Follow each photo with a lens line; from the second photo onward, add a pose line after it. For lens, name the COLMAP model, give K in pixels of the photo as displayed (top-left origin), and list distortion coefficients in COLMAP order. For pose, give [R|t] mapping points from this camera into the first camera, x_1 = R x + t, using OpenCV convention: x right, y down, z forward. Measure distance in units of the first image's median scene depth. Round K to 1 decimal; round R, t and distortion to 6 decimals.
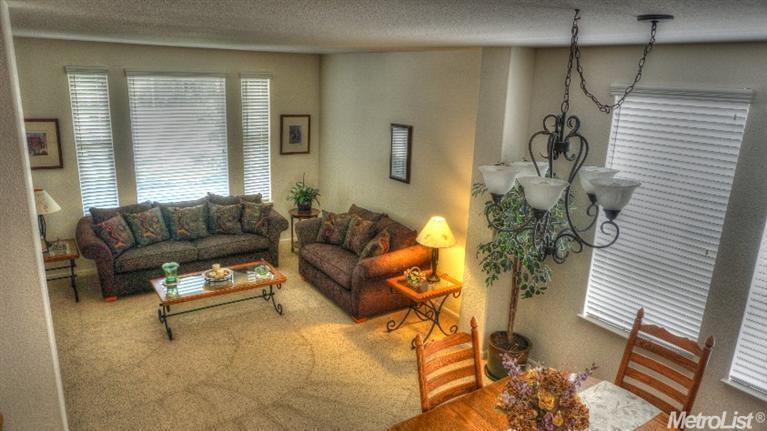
lens RADIAL K [[509.5, 0, 383.5], [0, 509.5, 215.5], [0, 0, 1]] dist [-0.051596, 0.033397]
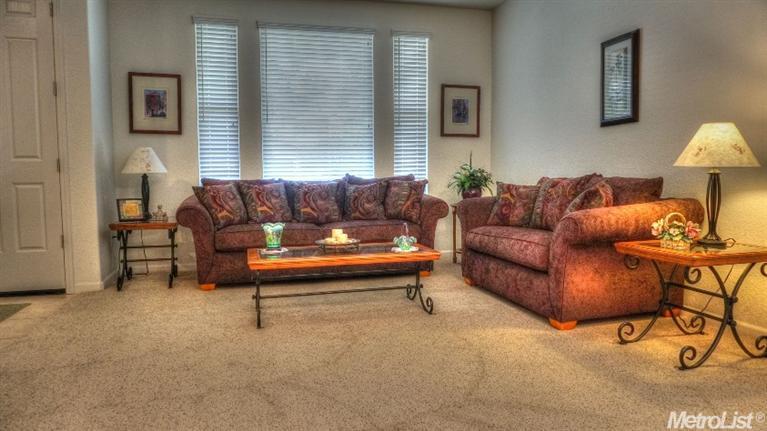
lens RADIAL K [[509.5, 0, 383.5], [0, 509.5, 215.5], [0, 0, 1]] dist [-0.051596, 0.033397]
pose [[0.946084, -0.020280, -0.323287, -0.046461], [-0.042135, 0.981854, -0.184899, 0.174893], [0.321171, 0.188551, 0.928061, 0.337448]]
